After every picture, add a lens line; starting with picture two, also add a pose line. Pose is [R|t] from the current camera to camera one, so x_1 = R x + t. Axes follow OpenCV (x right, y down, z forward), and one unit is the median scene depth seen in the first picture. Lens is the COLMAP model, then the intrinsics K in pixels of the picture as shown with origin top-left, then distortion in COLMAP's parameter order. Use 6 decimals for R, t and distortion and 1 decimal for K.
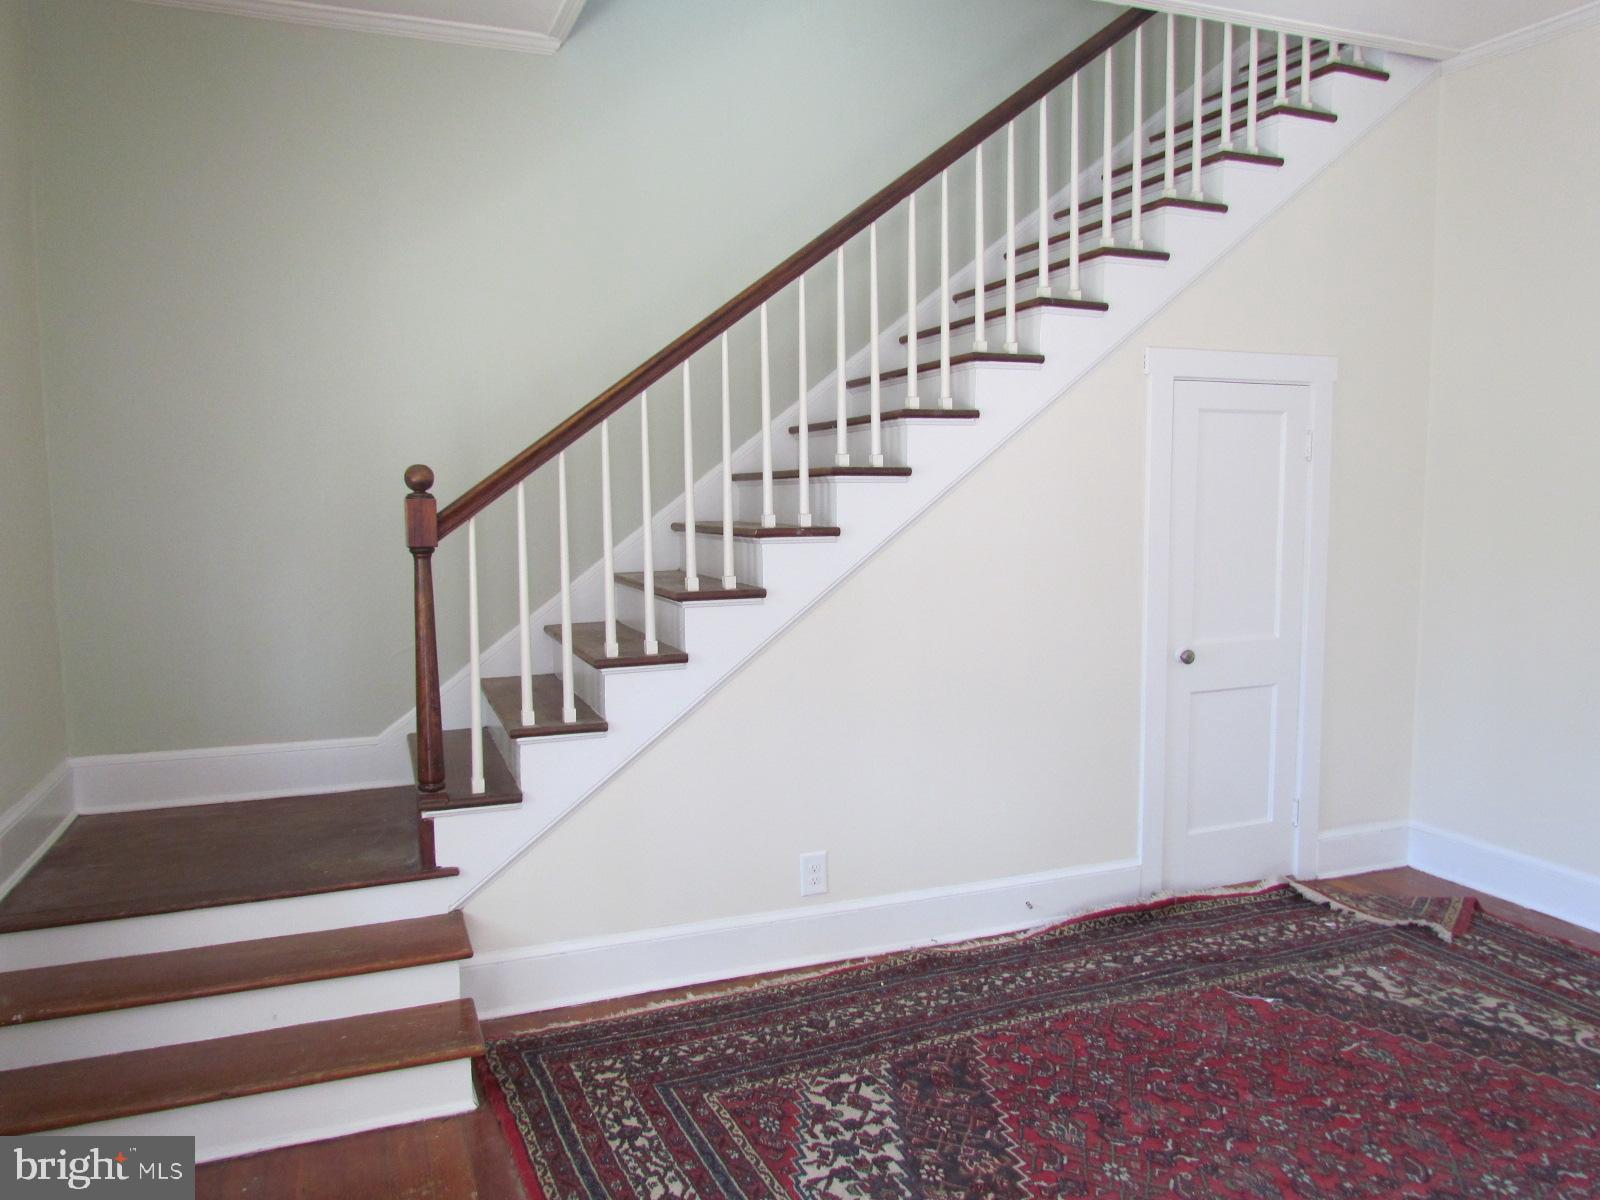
lens RADIAL K [[1140.7, 0, 800.0], [0, 1140.7, 600.0], [0, 0, 1]] dist [-0.008899, -0.005229]
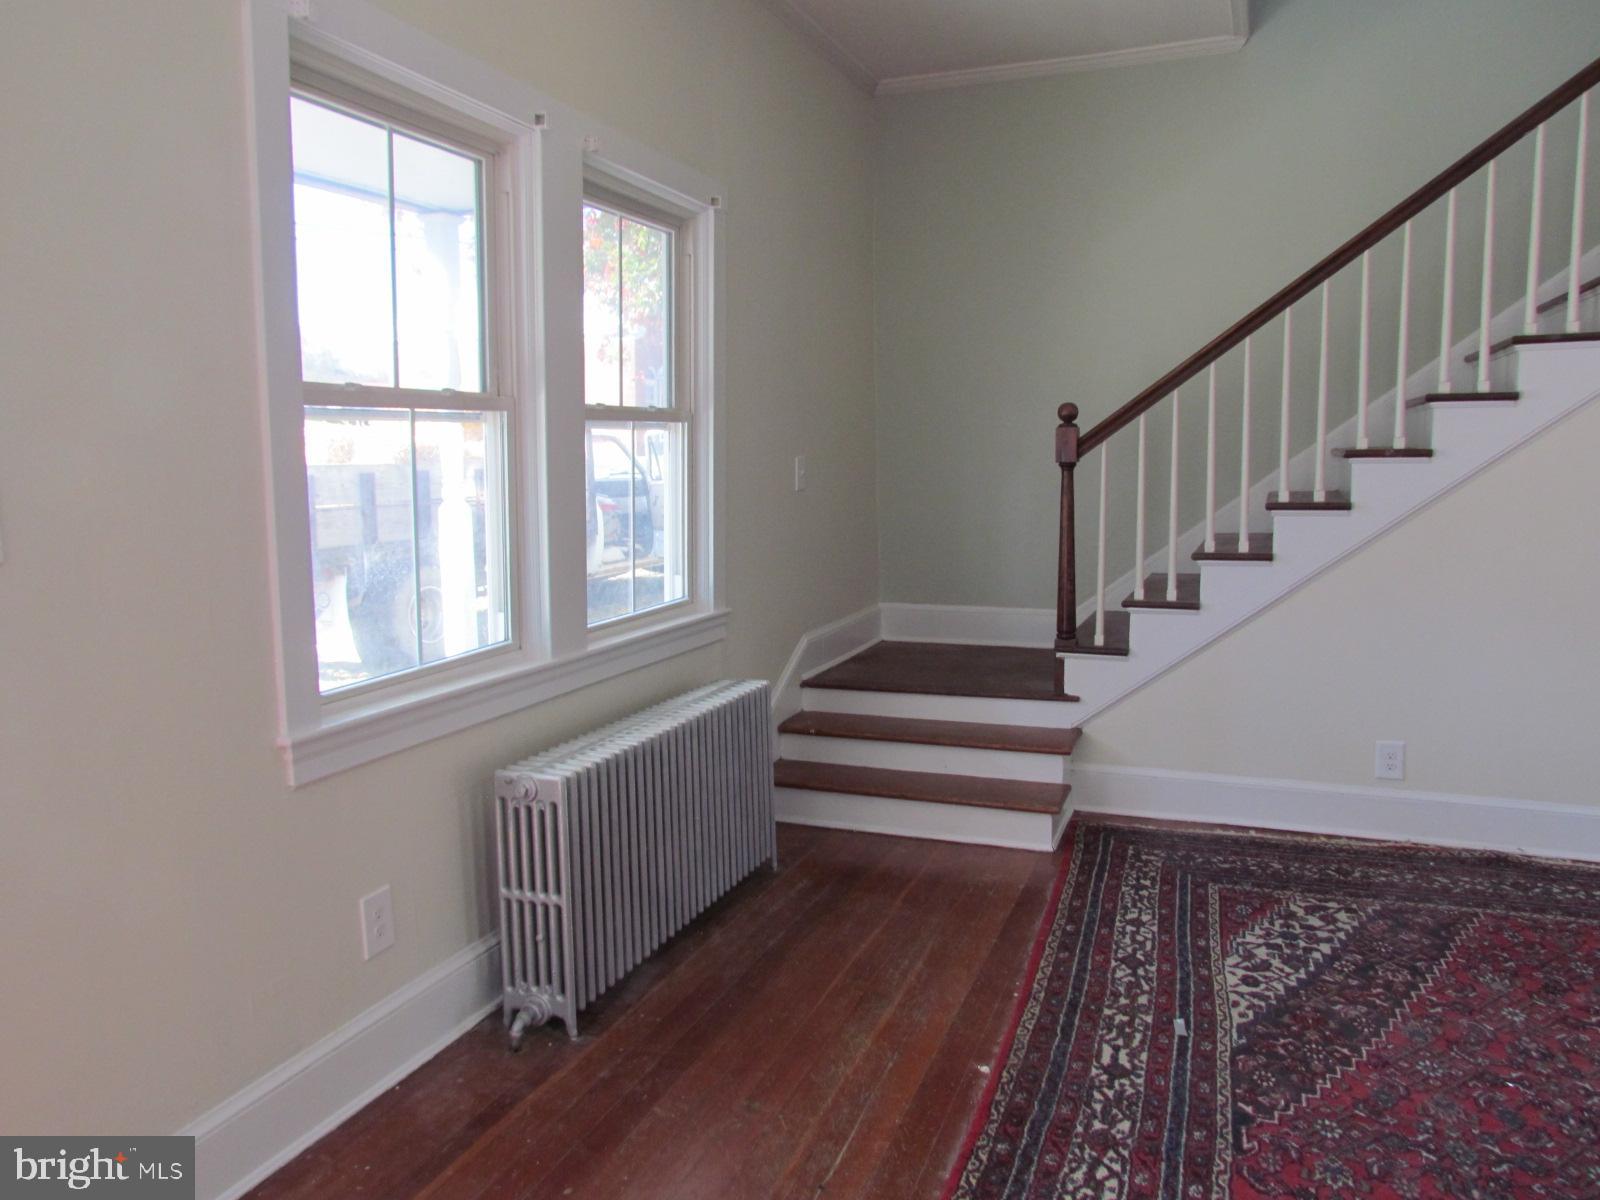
lens RADIAL K [[1123.4, 0, 805.2], [0, 1123.4, 592.4], [0, 0, 1]] dist [-0.013961, -0.000089]
pose [[0.740362, 0.085988, -0.666686, 0.364983], [-0.048503, 0.996033, 0.074604, 0.025691], [0.670456, -0.022898, 0.741596, -0.235449]]
